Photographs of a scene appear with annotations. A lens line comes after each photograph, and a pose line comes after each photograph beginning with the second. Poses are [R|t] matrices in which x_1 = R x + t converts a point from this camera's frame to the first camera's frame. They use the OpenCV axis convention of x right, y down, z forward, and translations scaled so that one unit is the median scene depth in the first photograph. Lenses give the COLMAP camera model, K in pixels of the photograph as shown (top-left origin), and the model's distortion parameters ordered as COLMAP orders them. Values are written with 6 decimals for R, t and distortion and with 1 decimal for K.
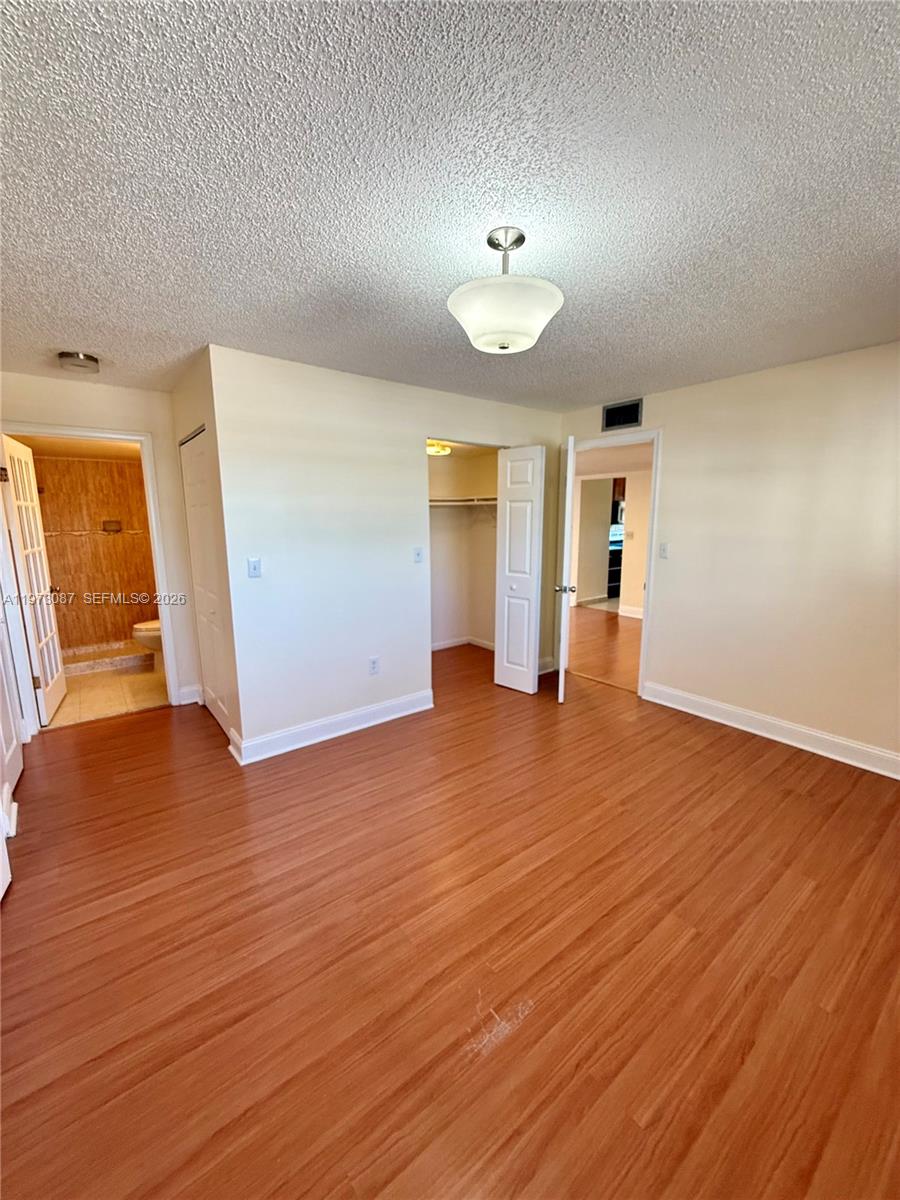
lens RADIAL K [[480.2, 0, 444.7], [0, 480.2, 600.7], [0, 0, 1]] dist [0.003098, -0.000035]
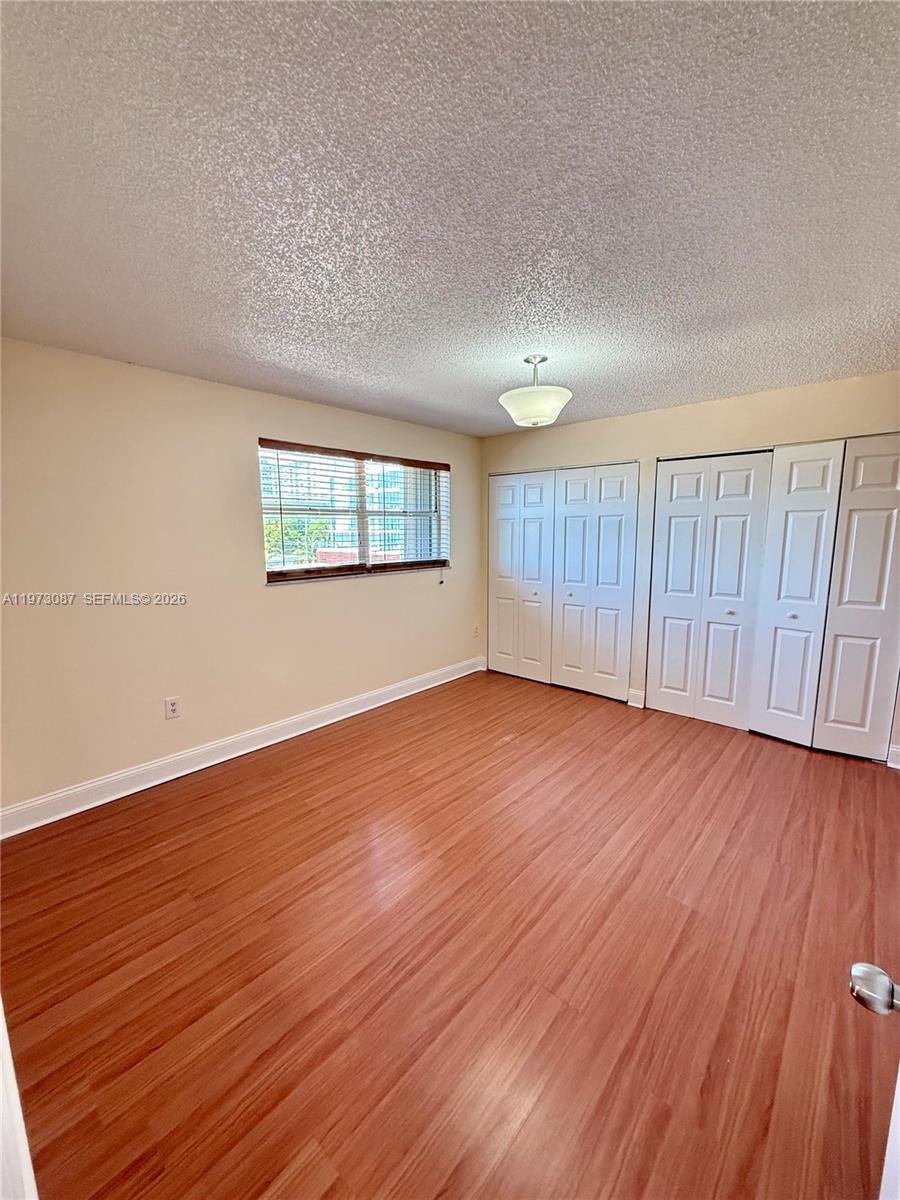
lens RADIAL K [[480.2, 0, 445.7], [0, 480.2, 602.2], [0, 0, 1]] dist [0.003098, -0.000035]
pose [[-0.982143, 0.041326, -0.183542, 0.349144], [-0.019853, 0.947364, 0.319543, -0.225237], [0.187087, 0.317481, -0.929626, 1.244359]]
